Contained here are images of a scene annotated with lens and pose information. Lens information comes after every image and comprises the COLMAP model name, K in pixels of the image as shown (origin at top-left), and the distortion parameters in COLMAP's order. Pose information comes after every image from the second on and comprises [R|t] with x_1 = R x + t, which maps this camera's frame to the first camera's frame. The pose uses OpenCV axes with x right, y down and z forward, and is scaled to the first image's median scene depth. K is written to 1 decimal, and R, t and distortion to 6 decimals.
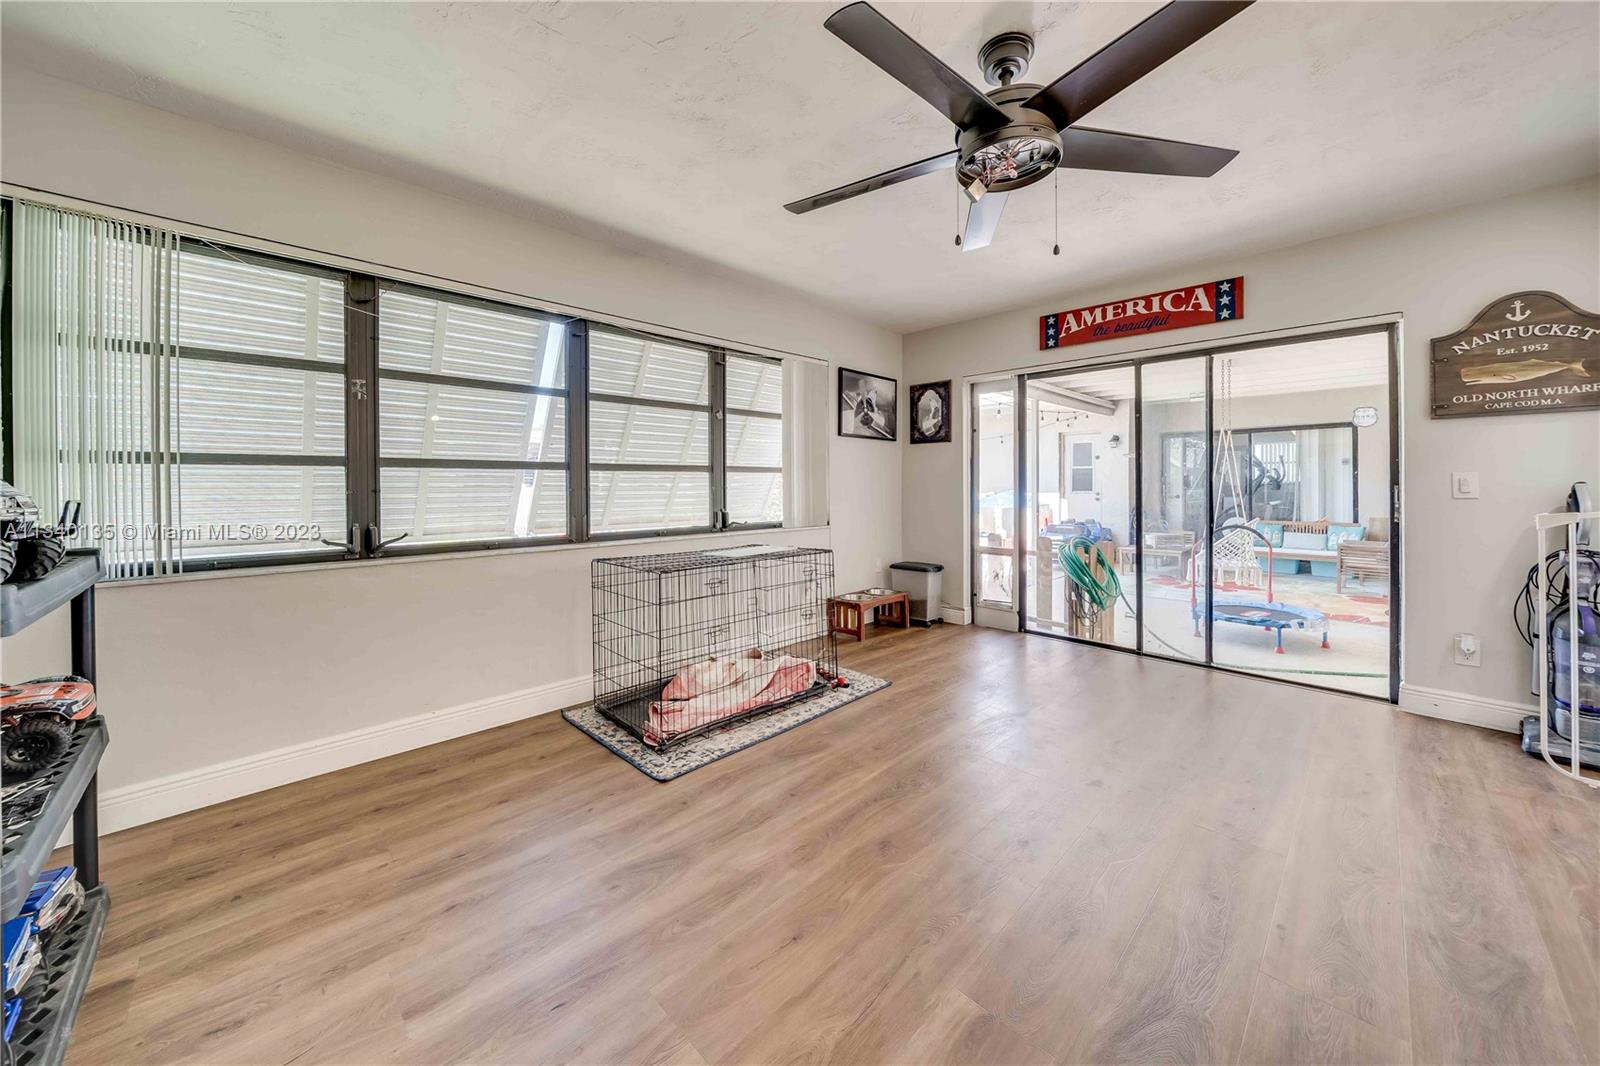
lens RADIAL K [[572.0, 0, 803.1], [0, 572.0, 483.1], [0, 0, 1]] dist [0.000010, -0.000046]
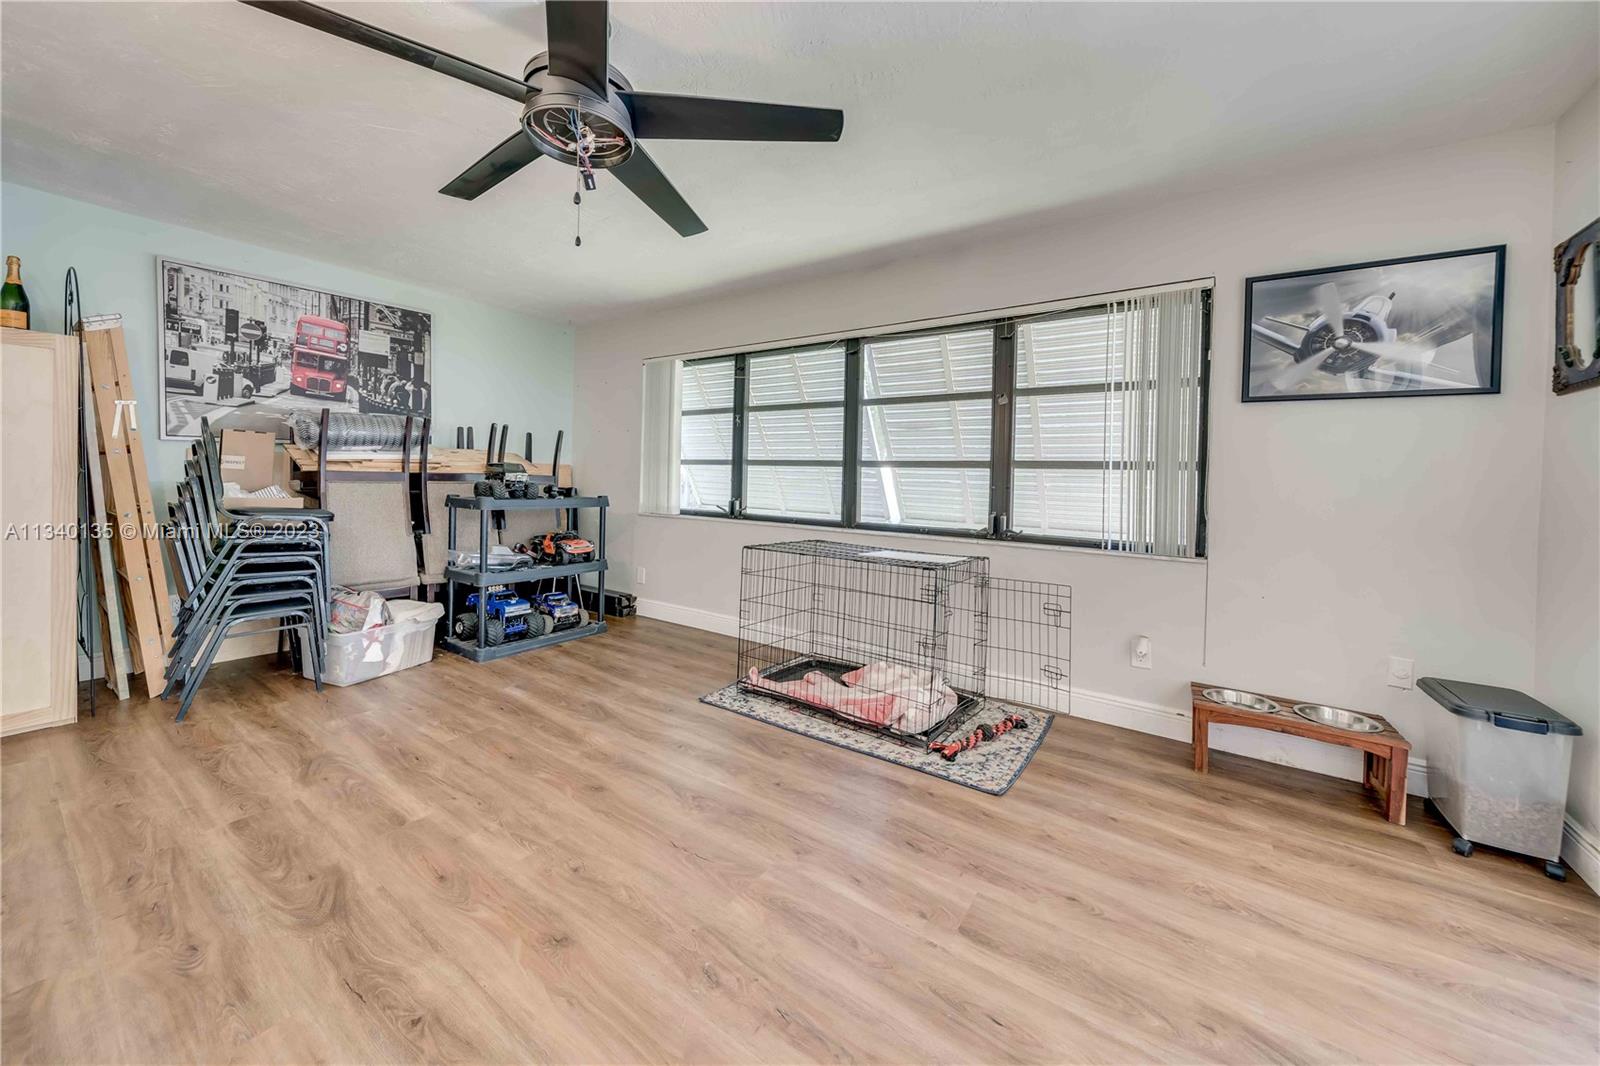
lens RADIAL K [[556.1, 0, 810.8], [0, 556.1, 489.7], [0, 0, 1]] dist [-0.001902, -0.000070]
pose [[0.208854, 0.026932, -0.977576, 0.768920], [-0.025645, 0.999428, 0.022055, 0.002931], [0.977611, 0.020464, 0.209425, 0.716408]]
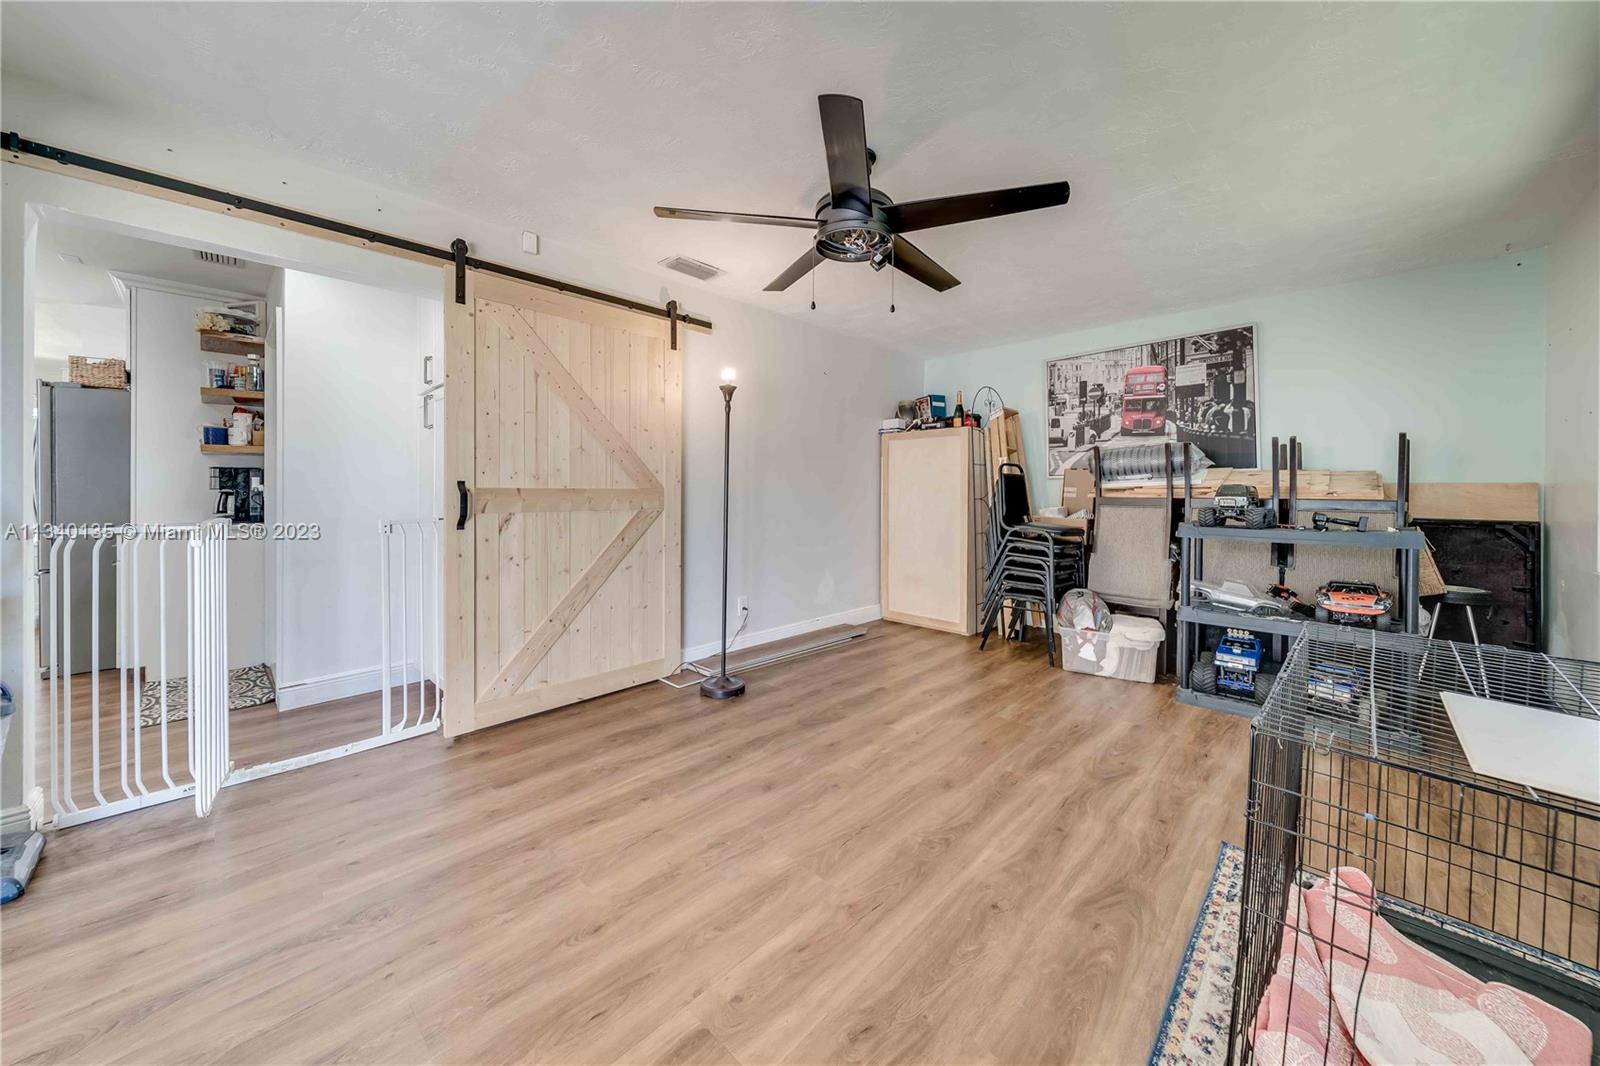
lens RADIAL K [[587.7, 0, 803.6], [0, 587.7, 497.8], [0, 0, 1]] dist [-0.000328, -0.000070]
pose [[-0.999148, -0.002343, -0.041213, 0.303026], [-0.002784, 0.999939, 0.010652, 0.002547], [0.041185, 0.010758, -0.999094, 1.347399]]
